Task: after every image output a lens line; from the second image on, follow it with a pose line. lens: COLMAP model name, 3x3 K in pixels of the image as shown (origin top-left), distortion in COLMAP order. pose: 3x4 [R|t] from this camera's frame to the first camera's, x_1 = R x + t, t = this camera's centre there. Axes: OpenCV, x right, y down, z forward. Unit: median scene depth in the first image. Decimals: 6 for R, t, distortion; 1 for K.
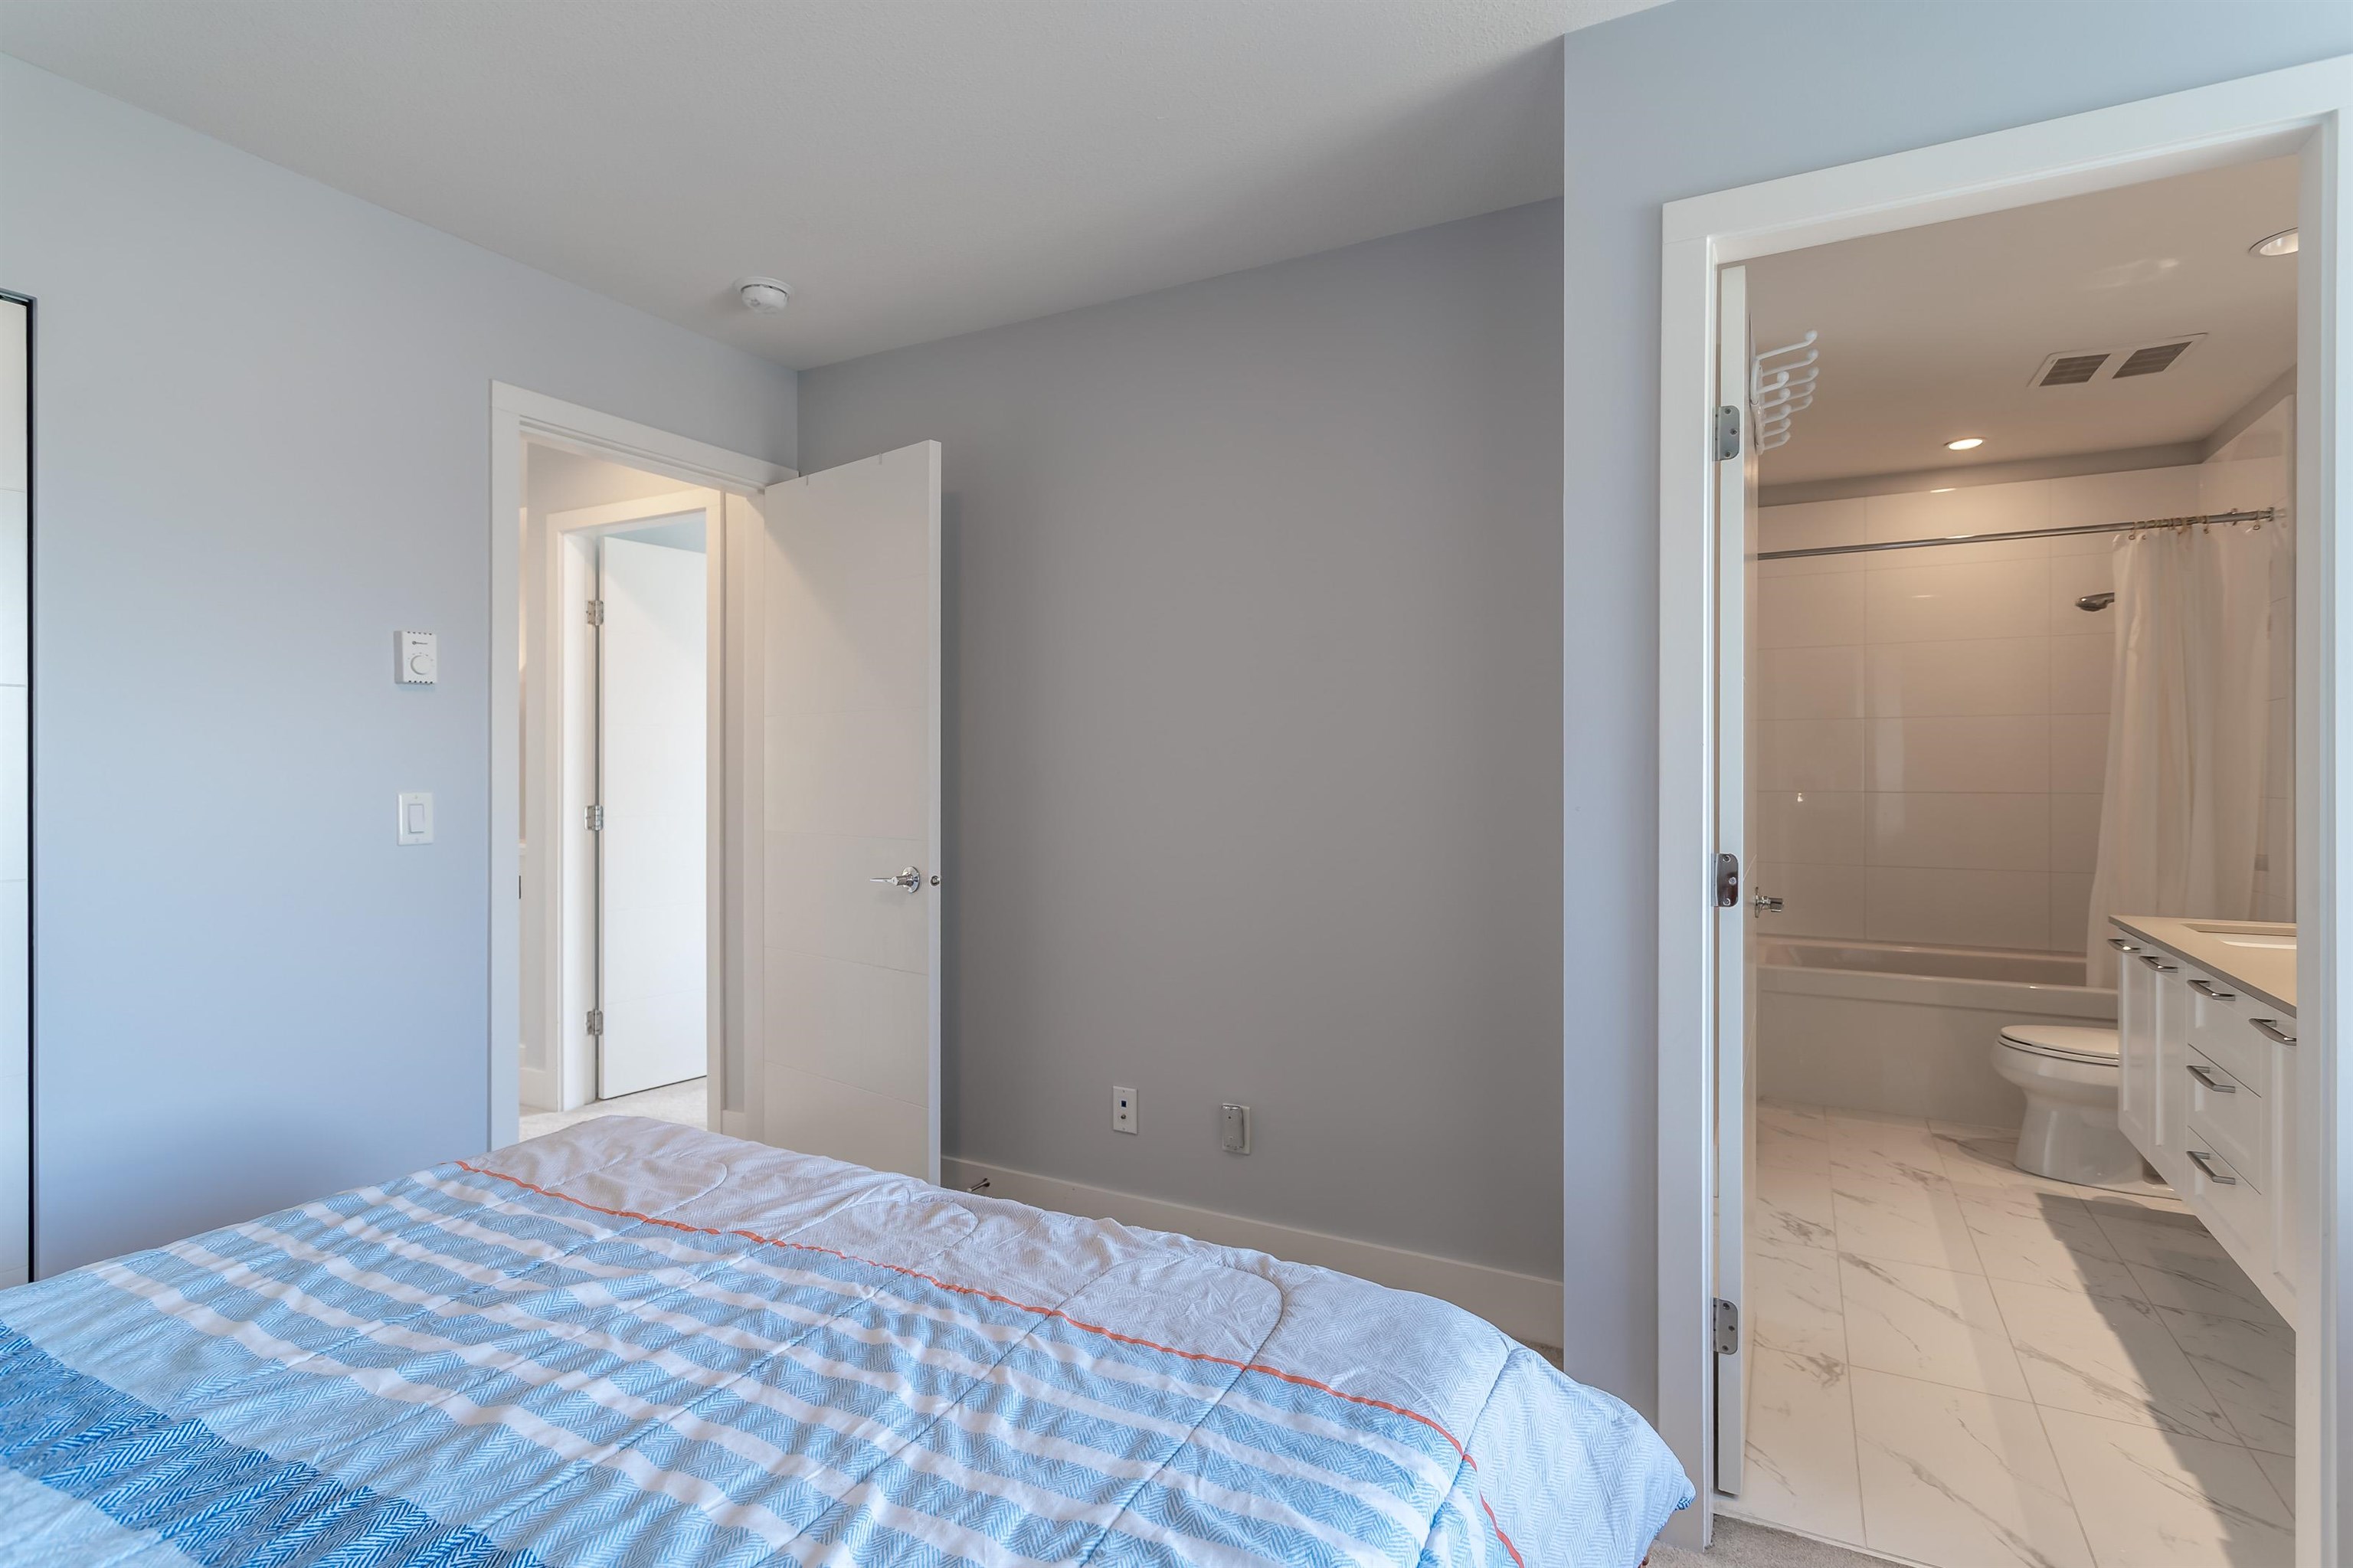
lens RADIAL K [[1130.7, 0, 1154.5], [0, 1130.7, 783.2], [0, 0, 1]] dist [0.000898, 0.001751]
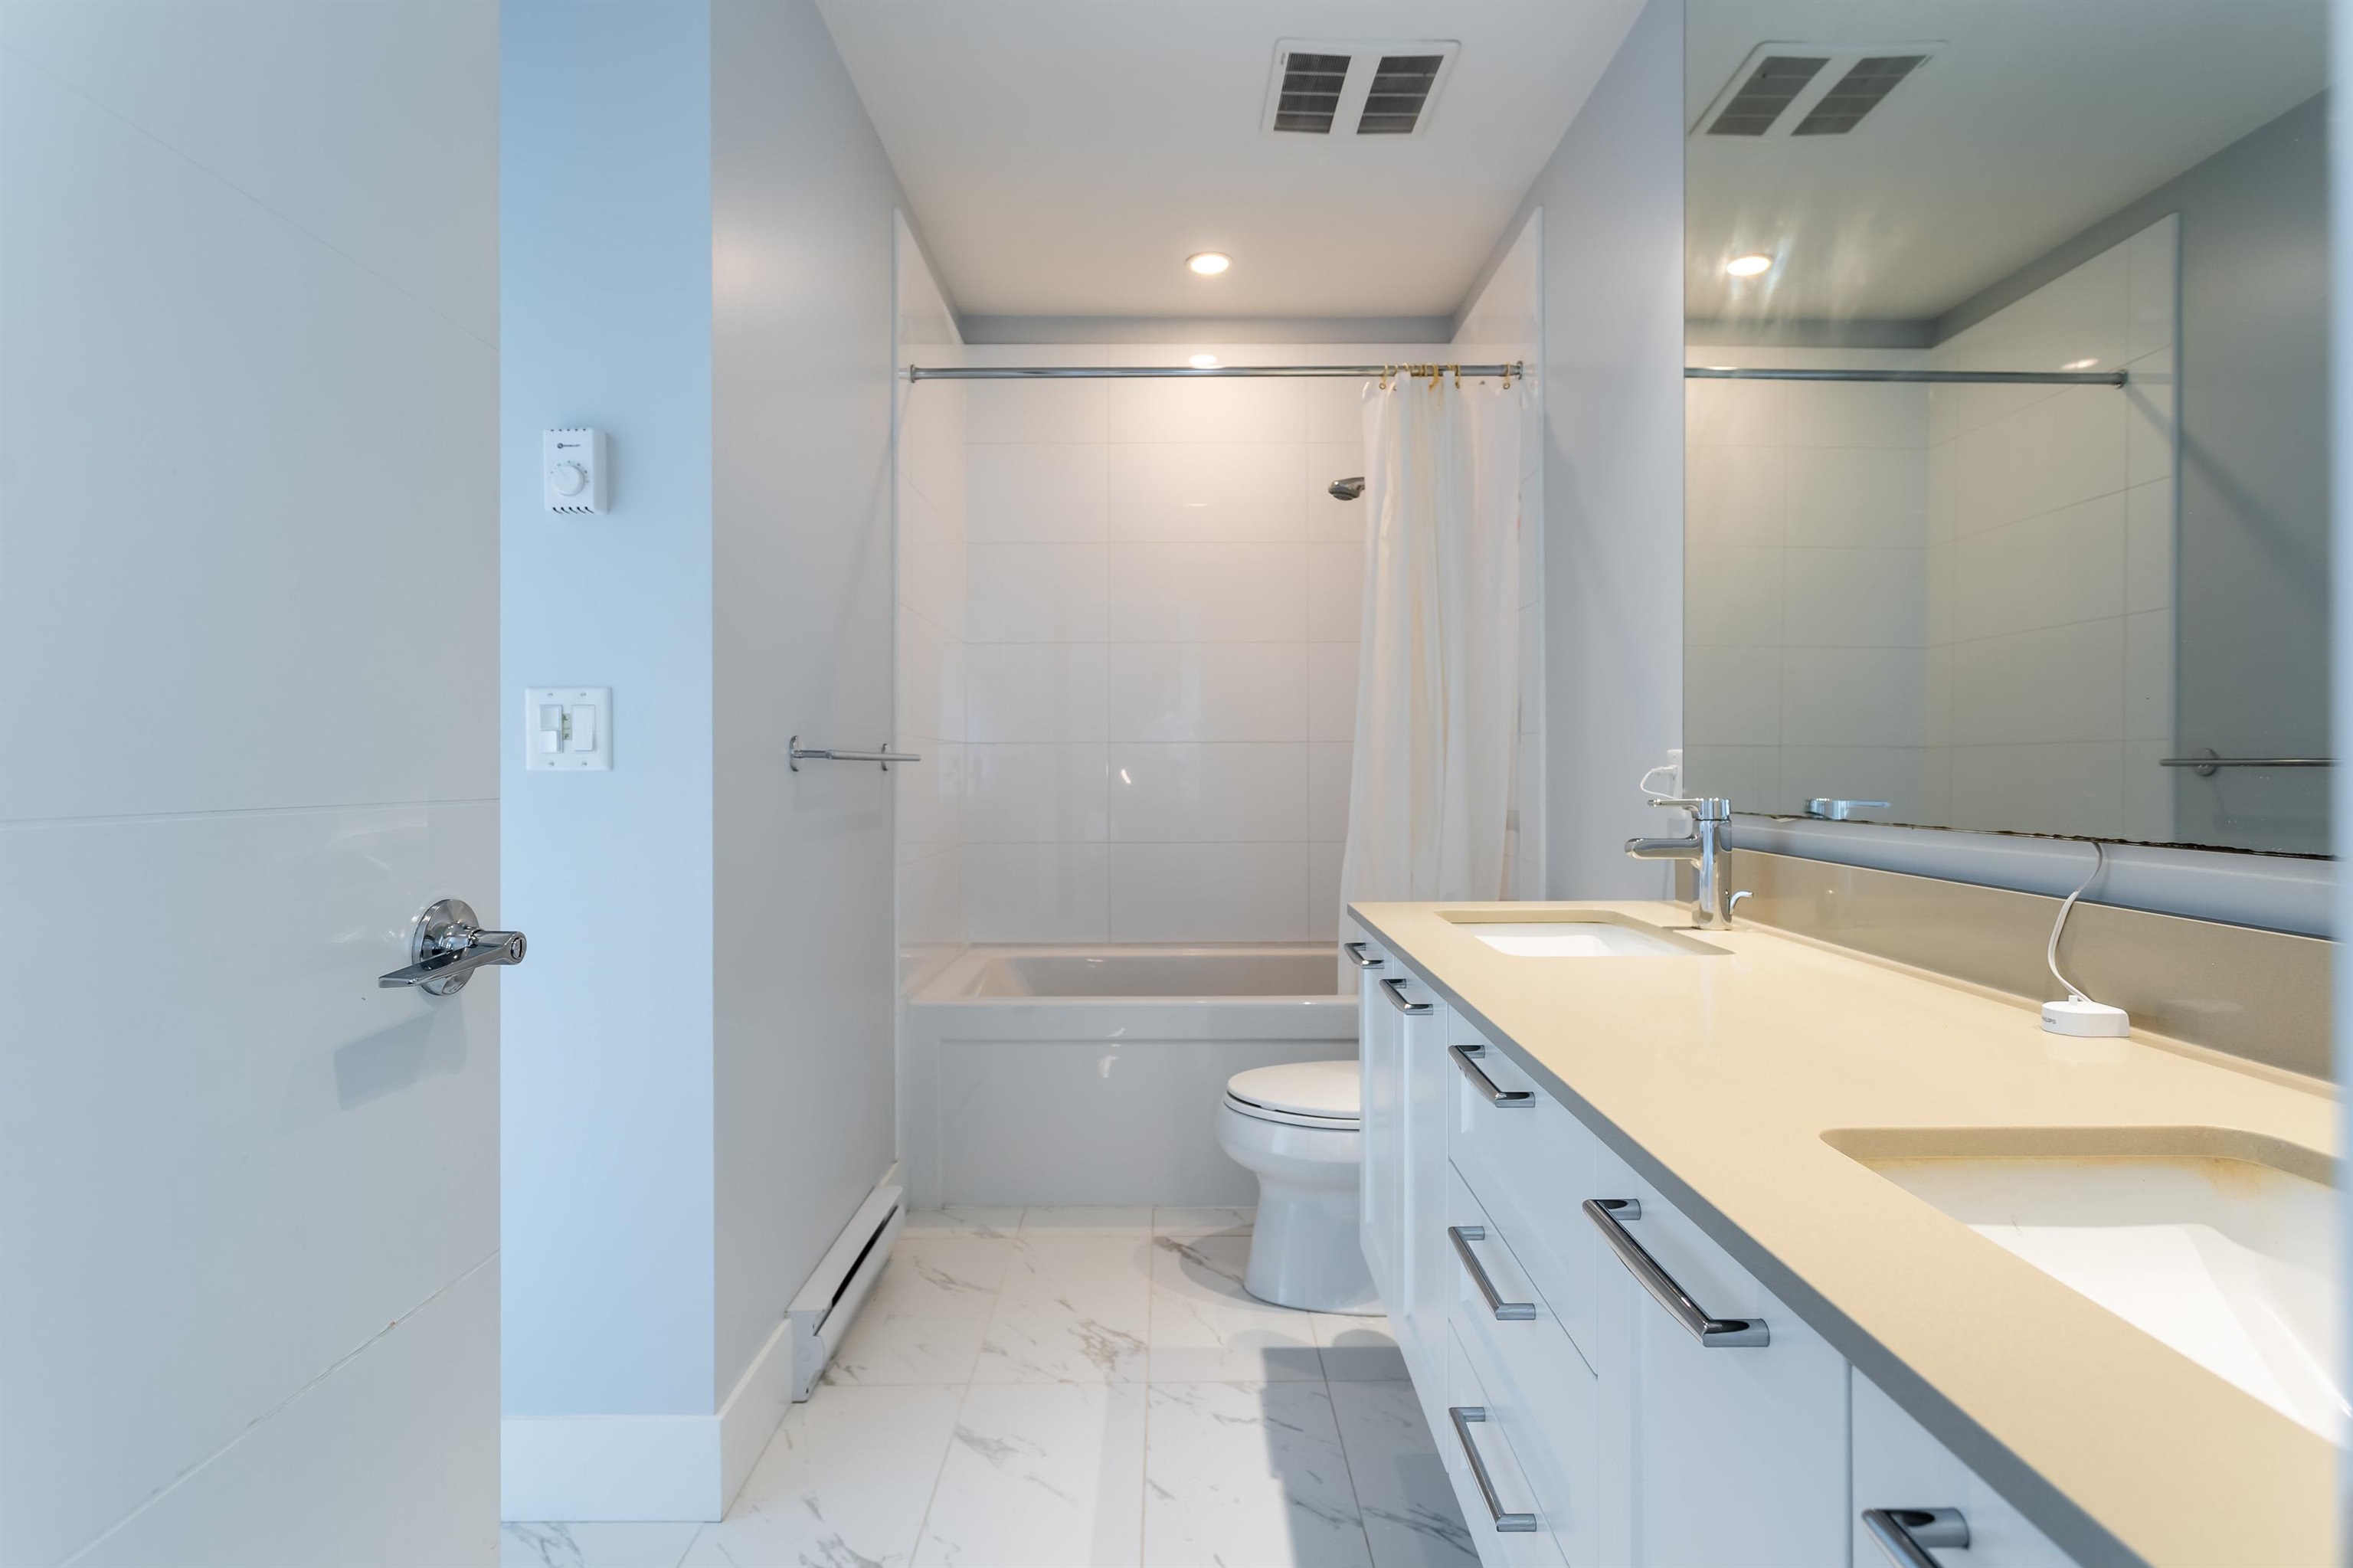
lens RADIAL K [[1130.7, 0, 1186.1], [0, 1130.7, 777.6], [0, 0, 1]] dist [0.000898, 0.001751]
pose [[0.865606, 0.000553, 0.500725, 0.403692], [0.000807, 0.999997, -0.002500, 0.042908], [-0.500725, 0.002568, 0.865603, 0.449314]]
